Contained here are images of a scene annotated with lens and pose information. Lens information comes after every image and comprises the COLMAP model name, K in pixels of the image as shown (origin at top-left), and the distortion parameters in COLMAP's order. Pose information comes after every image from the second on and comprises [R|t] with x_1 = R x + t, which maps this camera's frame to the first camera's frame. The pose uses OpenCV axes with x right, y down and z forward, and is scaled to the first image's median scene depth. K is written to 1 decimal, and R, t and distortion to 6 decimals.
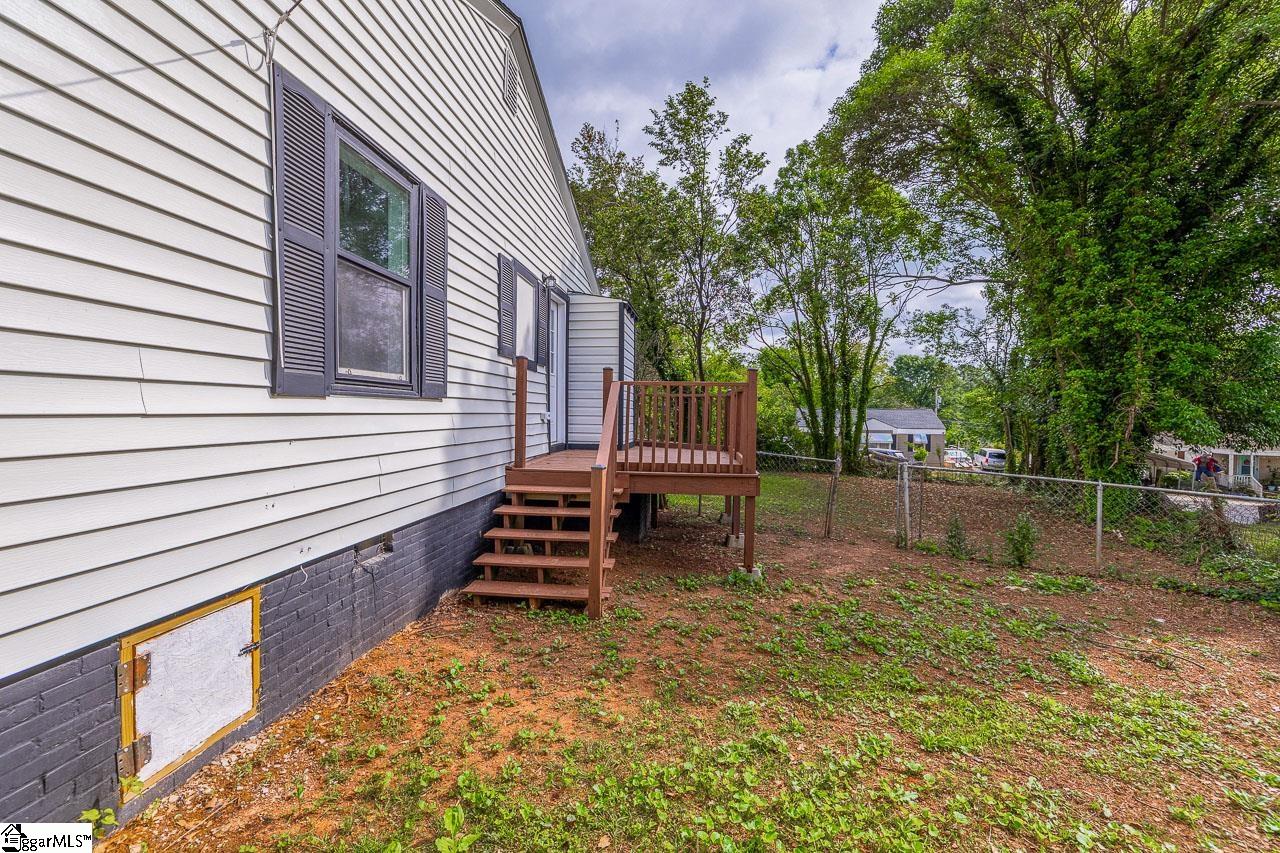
lens RADIAL K [[536.8, 0, 640.0], [0, 536.8, 426.5], [0, 0, 1]] dist [0.000542, -0.000087]
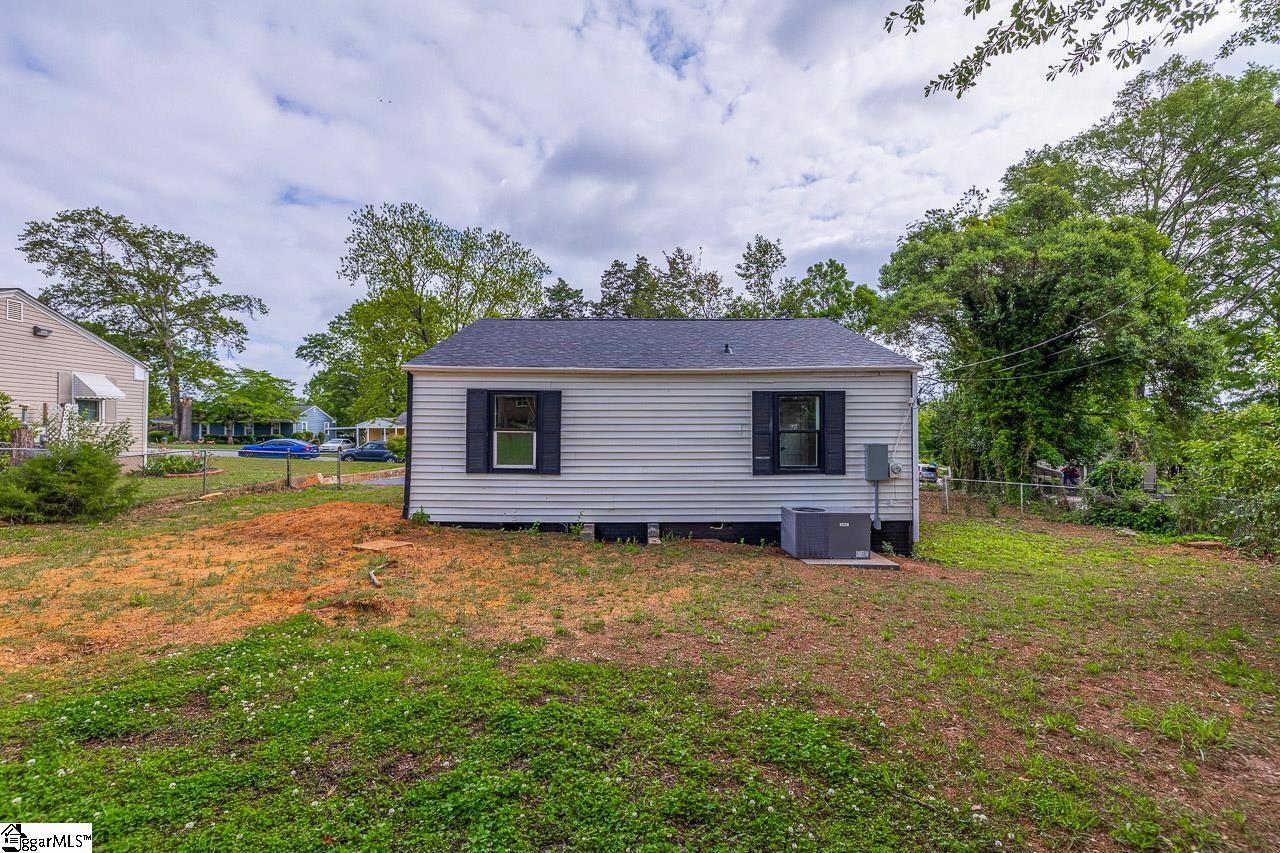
lens RADIAL K [[536.8, 0, 640.0], [0, 536.8, 426.5], [0, 0, 1]] dist [0.000542, -0.000087]
pose [[0.992326, -0.011610, 0.123104, -0.972586], [0.015246, 0.999474, -0.028640, -0.097760], [-0.122707, 0.030297, 0.991980, -1.036030]]
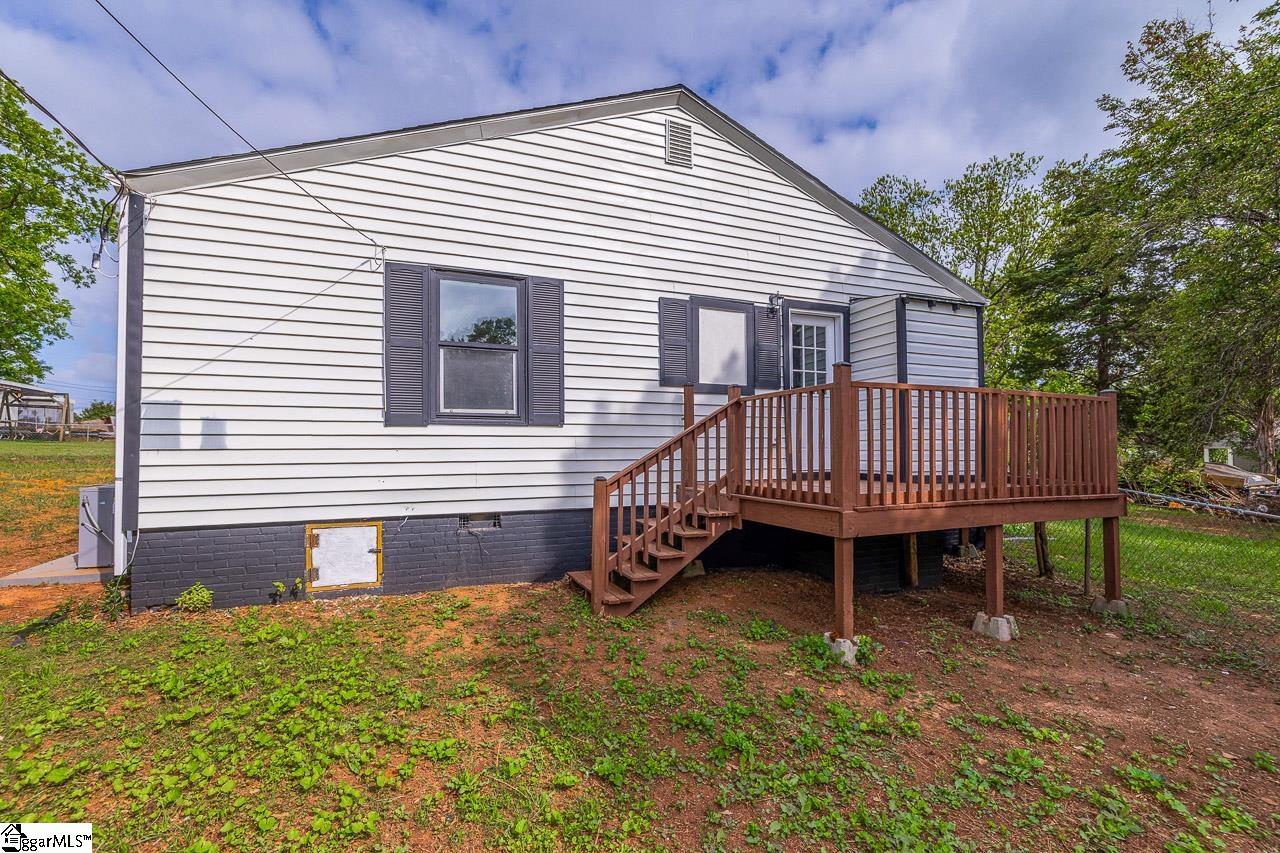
lens RADIAL K [[563.6, 0, 649.3], [0, 563.6, 438.9], [0, 0, 1]] dist [0.000472, 0.000207]
pose [[0.493587, -0.023346, -0.869383, 0.516333], [-0.016499, 0.999208, -0.036200, 0.016056], [0.869540, 0.032212, 0.492811, 0.263544]]
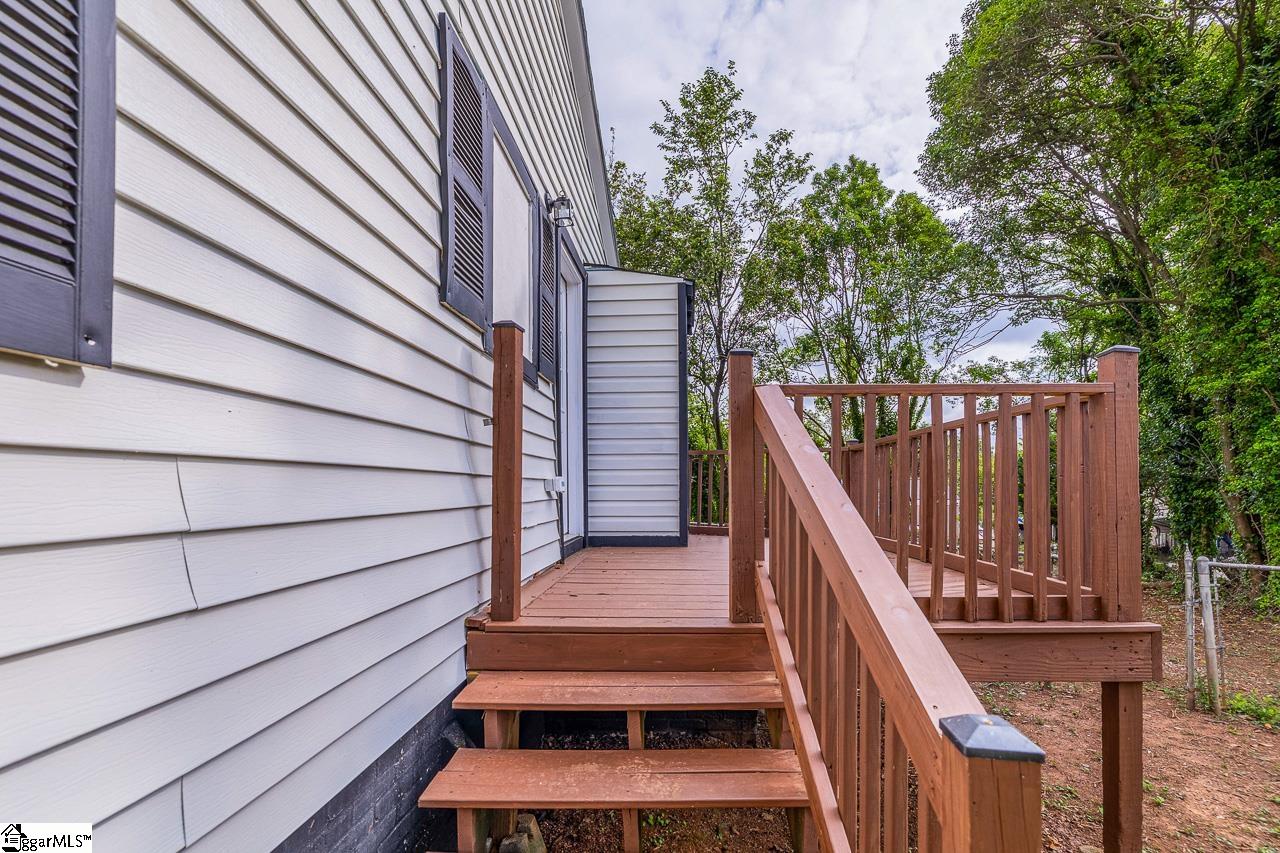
lens RADIAL K [[552.4, 0, 680.3], [0, 552.4, 485.0], [0, 0, 1]] dist [0.000685, -0.000003]
pose [[0.993829, -0.015270, 0.109870, -0.101321], [0.018698, 0.999368, -0.030243, -0.001905], [-0.109339, 0.032111, 0.993486, 0.422680]]
